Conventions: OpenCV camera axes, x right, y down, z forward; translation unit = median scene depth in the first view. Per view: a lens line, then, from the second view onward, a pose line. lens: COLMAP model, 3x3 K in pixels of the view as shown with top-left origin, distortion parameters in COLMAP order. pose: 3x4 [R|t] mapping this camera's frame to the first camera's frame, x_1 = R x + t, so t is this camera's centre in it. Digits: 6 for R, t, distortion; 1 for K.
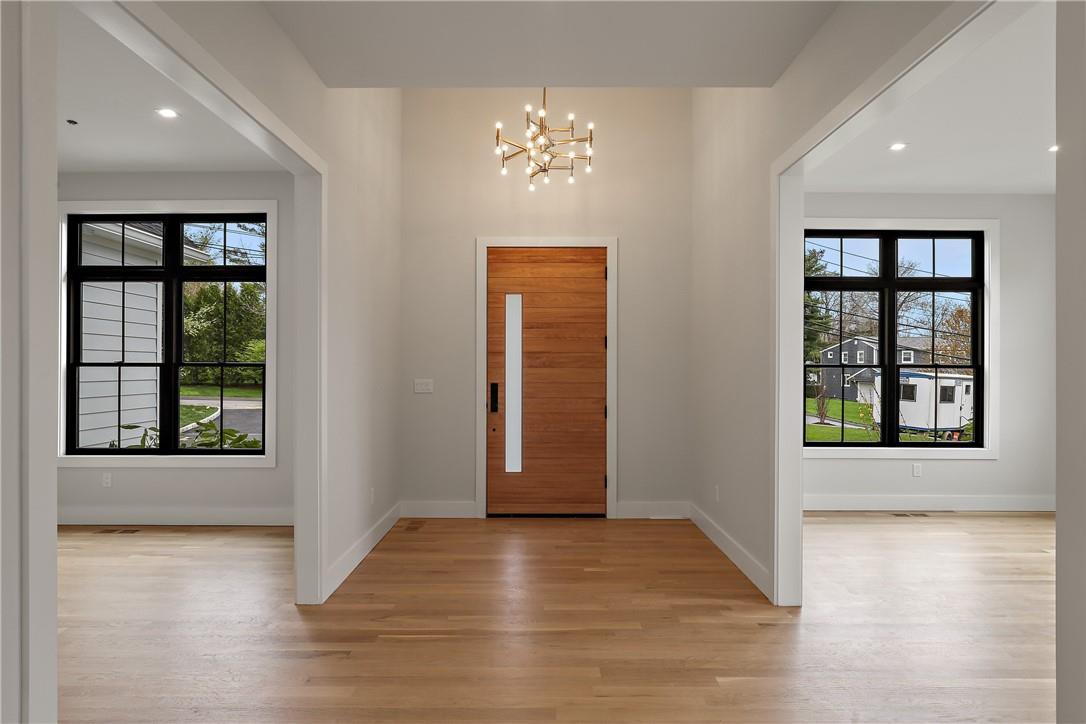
lens RADIAL K [[601.4, 0, 543.0], [0, 601.4, 362.0], [0, 0, 1]] dist [-0.000827, -0.000532]
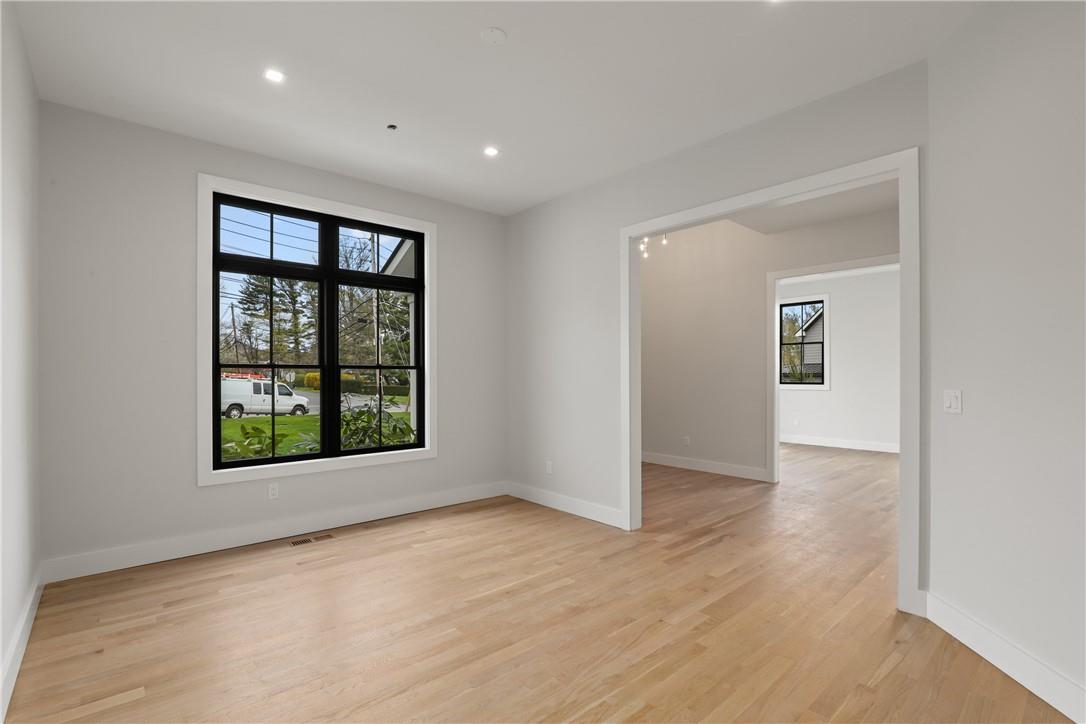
lens RADIAL K [[498.1, 0, 543.0], [0, 498.1, 362.0], [0, 0, 1]] dist [-0.000439, -0.000038]
pose [[0.747627, 0.010065, 0.664042, -1.022727], [-0.005963, 0.999947, -0.008443, 0.001788], [-0.664092, 0.002352, 0.747647, 0.171876]]
